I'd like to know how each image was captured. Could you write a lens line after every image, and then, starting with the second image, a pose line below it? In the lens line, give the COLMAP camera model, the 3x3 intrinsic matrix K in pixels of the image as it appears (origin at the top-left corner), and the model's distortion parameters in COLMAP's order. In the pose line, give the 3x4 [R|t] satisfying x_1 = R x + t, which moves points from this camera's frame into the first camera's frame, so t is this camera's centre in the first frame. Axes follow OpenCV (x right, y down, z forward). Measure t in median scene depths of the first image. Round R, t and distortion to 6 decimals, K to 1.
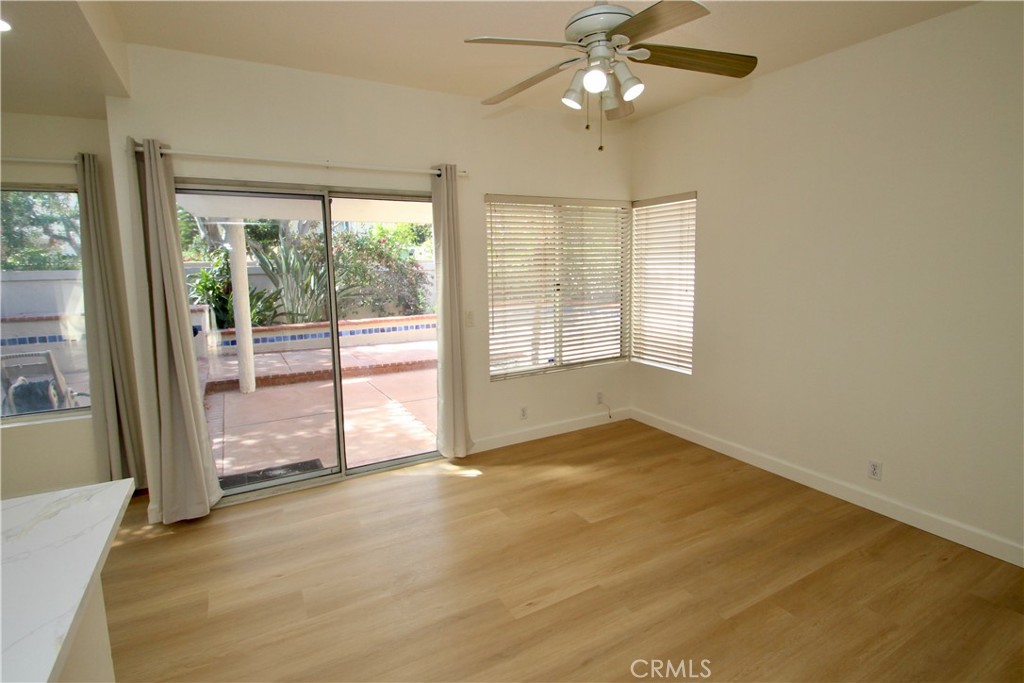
lens RADIAL K [[508.8, 0, 512.0], [0, 508.8, 341.5], [0, 0, 1]] dist [0.017312, 0.000120]
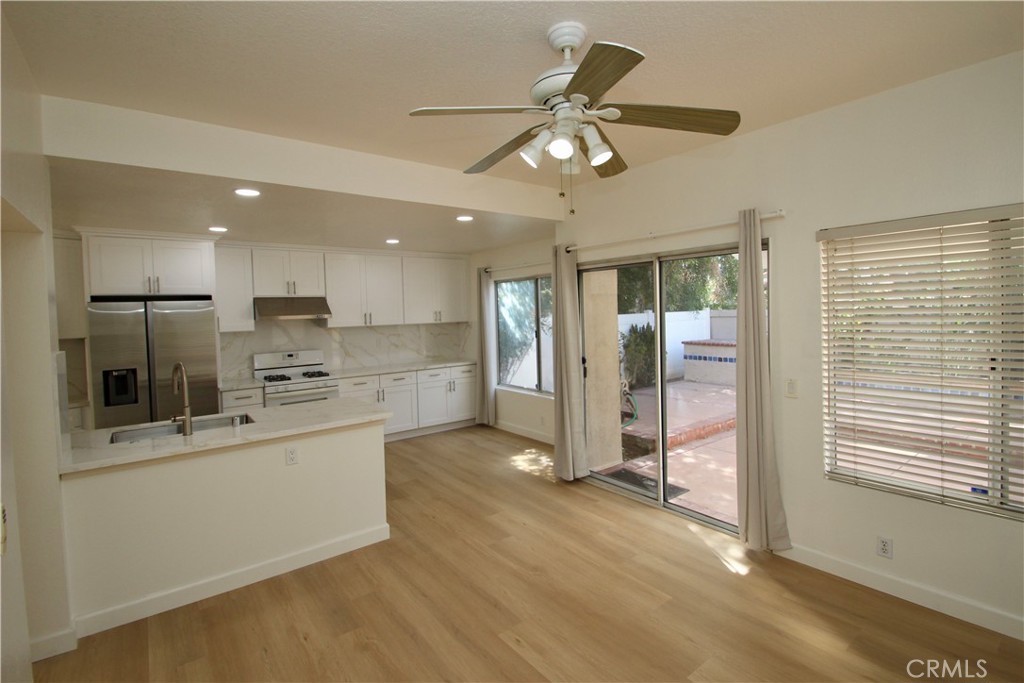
lens RADIAL K [[475.2, 0, 516.1], [0, 475.2, 330.2], [0, 0, 1]] dist [0.000915, 0.000257]
pose [[0.160112, 0.054722, -0.985581, 0.593803], [-0.136689, 0.990072, 0.032765, -0.101395], [0.977589, 0.129471, 0.166002, 0.447274]]
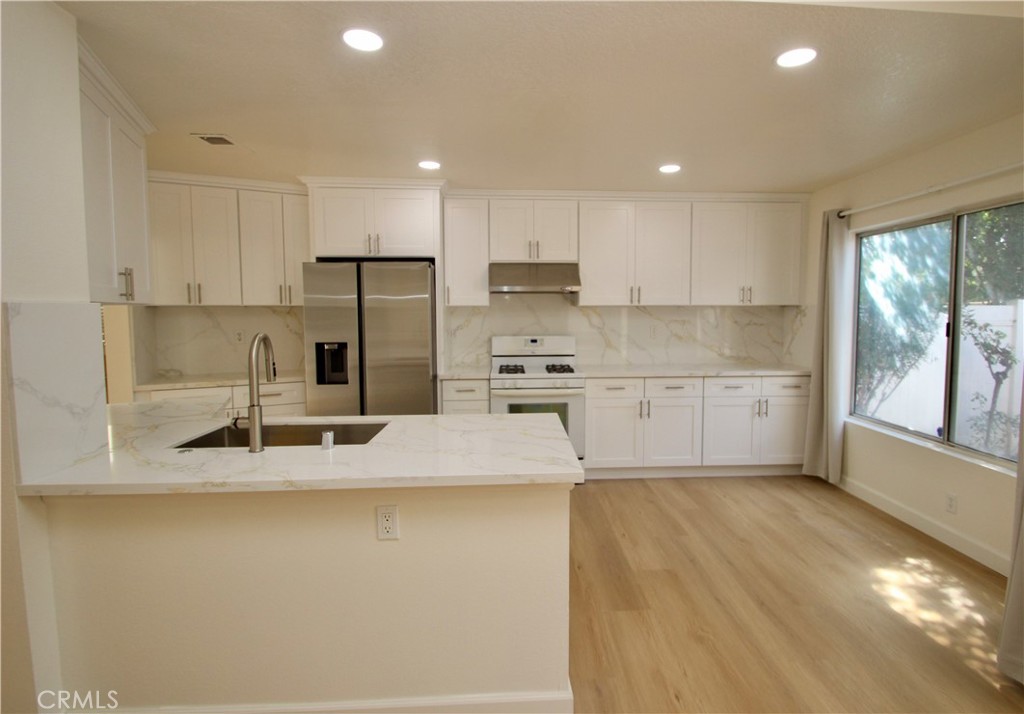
lens RADIAL K [[540.1, 0, 512.4], [0, 540.1, 338.5], [0, 0, 1]] dist [0.004490, -0.011425]
pose [[-0.426156, 0.075572, -0.901488, 0.150985], [-0.137804, 0.979452, 0.147251, -0.061834], [0.894092, 0.186981, -0.406986, 0.498004]]
